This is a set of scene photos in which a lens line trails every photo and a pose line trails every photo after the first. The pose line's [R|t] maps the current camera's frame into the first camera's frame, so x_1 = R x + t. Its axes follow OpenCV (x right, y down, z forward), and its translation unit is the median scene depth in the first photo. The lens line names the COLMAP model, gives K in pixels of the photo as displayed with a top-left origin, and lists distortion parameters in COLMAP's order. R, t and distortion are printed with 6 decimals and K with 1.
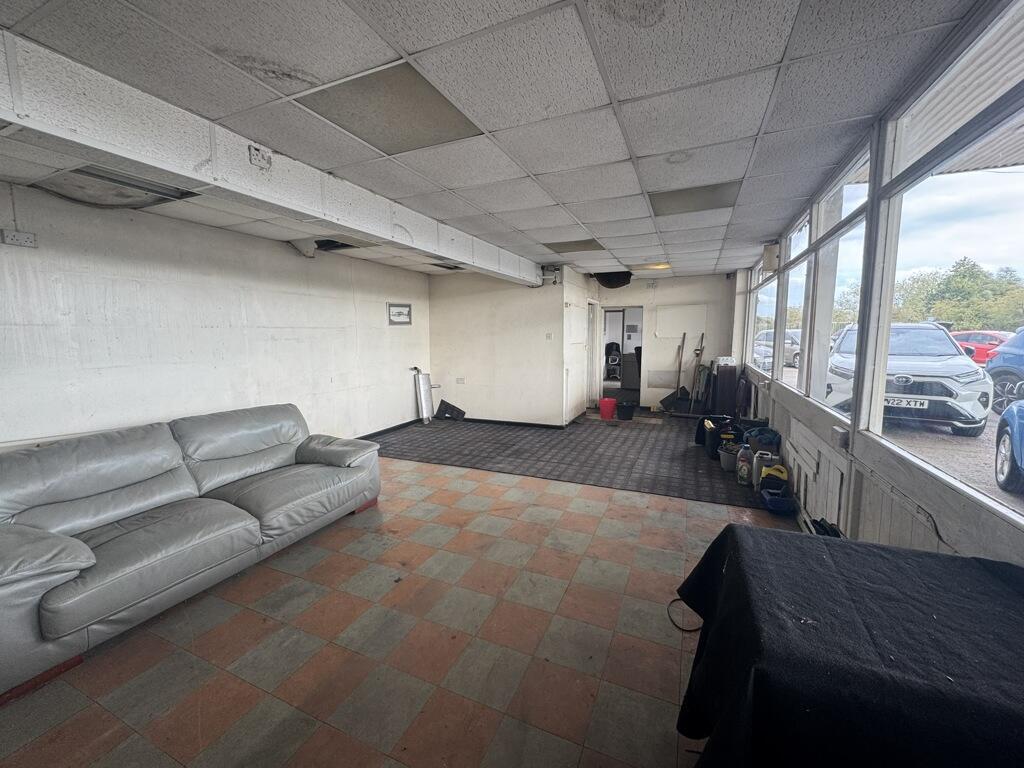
lens RADIAL K [[406.6, 0, 511.7], [0, 406.6, 384.9], [0, 0, 1]] dist [0.007212, -0.000438]
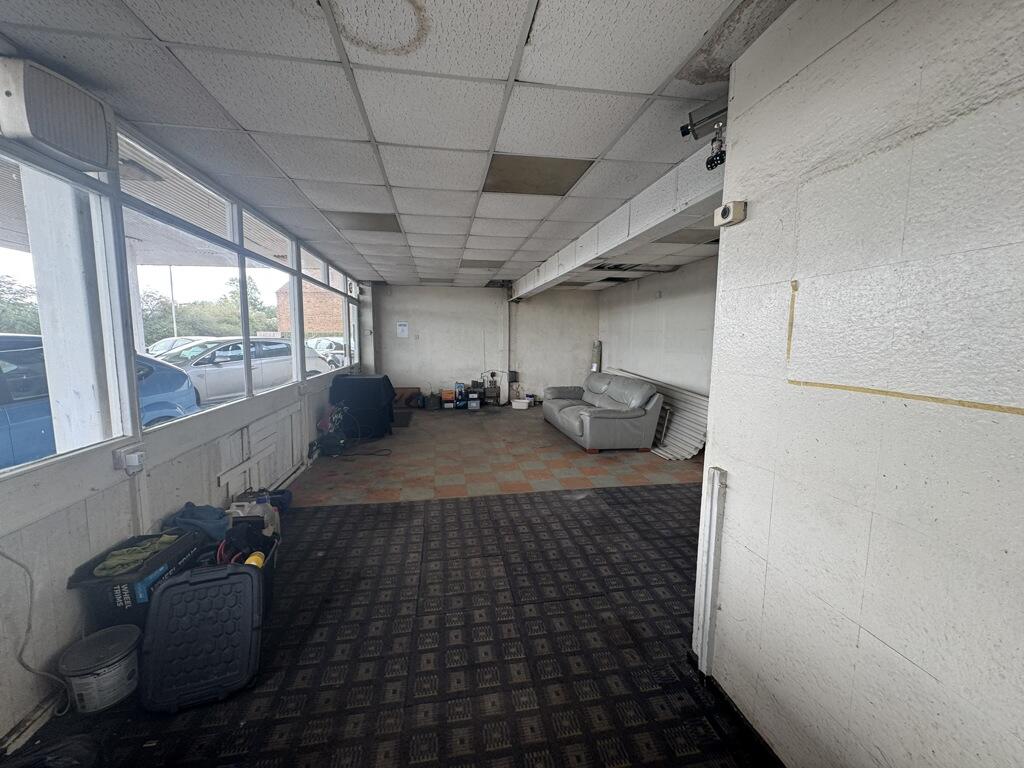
lens RADIAL K [[406.6, 0, 511.1], [0, 406.6, 381.3], [0, 0, 1]] dist [0.007212, -0.000438]
pose [[-0.831796, 0.061423, -0.551673, 0.502016], [-0.064888, 0.976285, 0.206536, -0.178533], [0.551276, 0.207593, -0.808084, 1.478268]]
